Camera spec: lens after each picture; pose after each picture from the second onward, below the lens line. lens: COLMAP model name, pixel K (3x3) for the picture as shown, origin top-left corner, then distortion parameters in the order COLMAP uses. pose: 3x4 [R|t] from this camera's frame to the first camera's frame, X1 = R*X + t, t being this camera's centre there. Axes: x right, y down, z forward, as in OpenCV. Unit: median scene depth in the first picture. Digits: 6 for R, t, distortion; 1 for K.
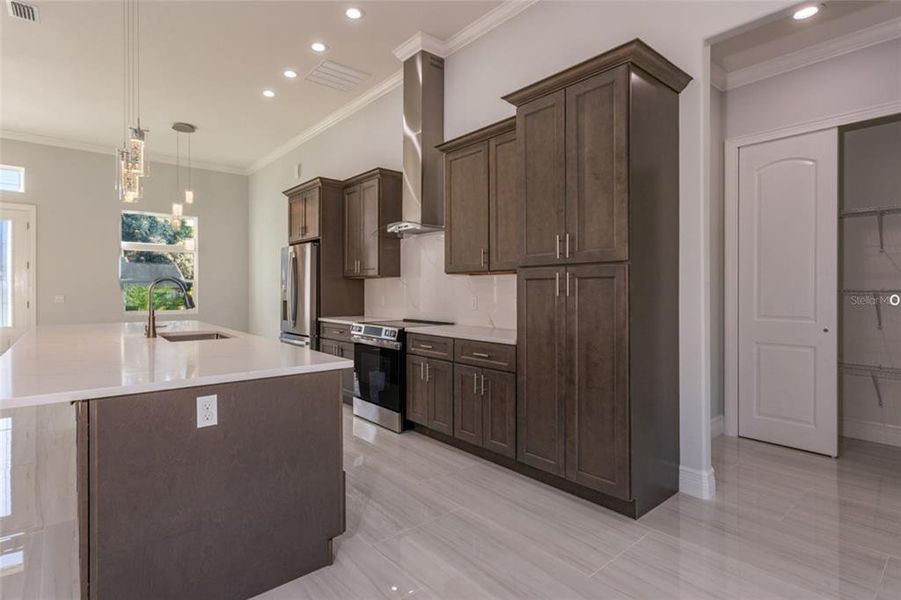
lens RADIAL K [[453.4, 0, 434.3], [0, 453.4, 287.9], [0, 0, 1]] dist [-0.000710, -0.000321]
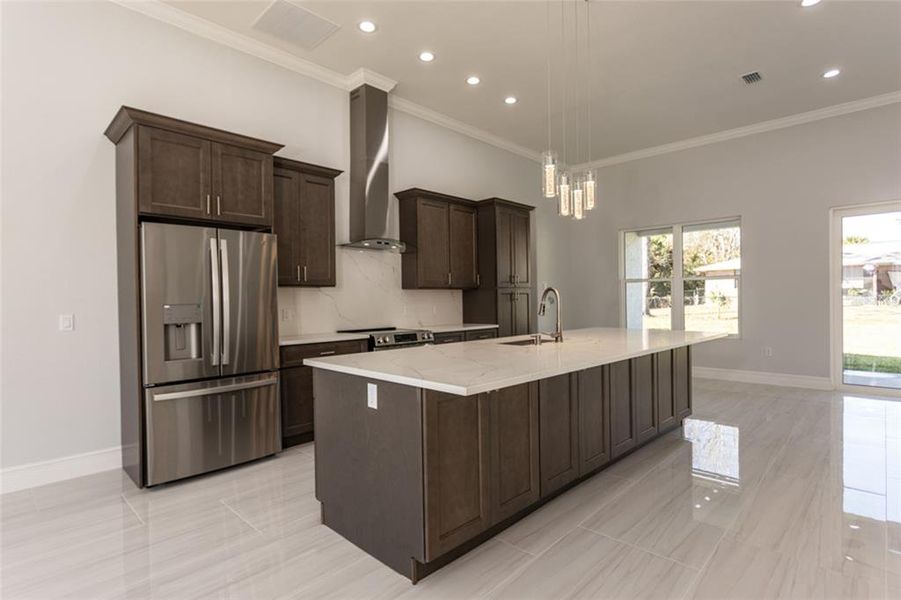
lens RADIAL K [[453.4, 0, 448.0], [0, 453.4, 299.8], [0, 0, 1]] dist [-0.000710, -0.000321]
pose [[-0.112375, 0.001056, 0.993665, -1.135544], [0.009423, 0.999956, 0.000003, 0.003711], [-0.993621, 0.009364, -0.112380, 0.939216]]
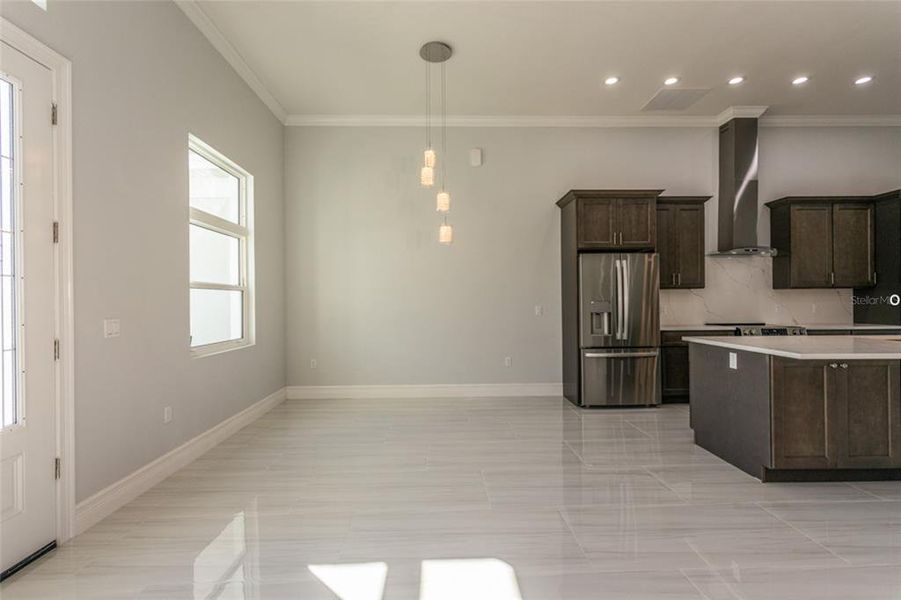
lens RADIAL K [[423.8, 0, 446.3], [0, 423.8, 301.7], [0, 0, 1]] dist [0.001428, -0.000768]
pose [[0.622941, -0.002951, 0.782263, -1.488060], [0.003191, 0.999994, 0.001232, 0.005978], [-0.782262, 0.001729, 0.622947, 0.900276]]
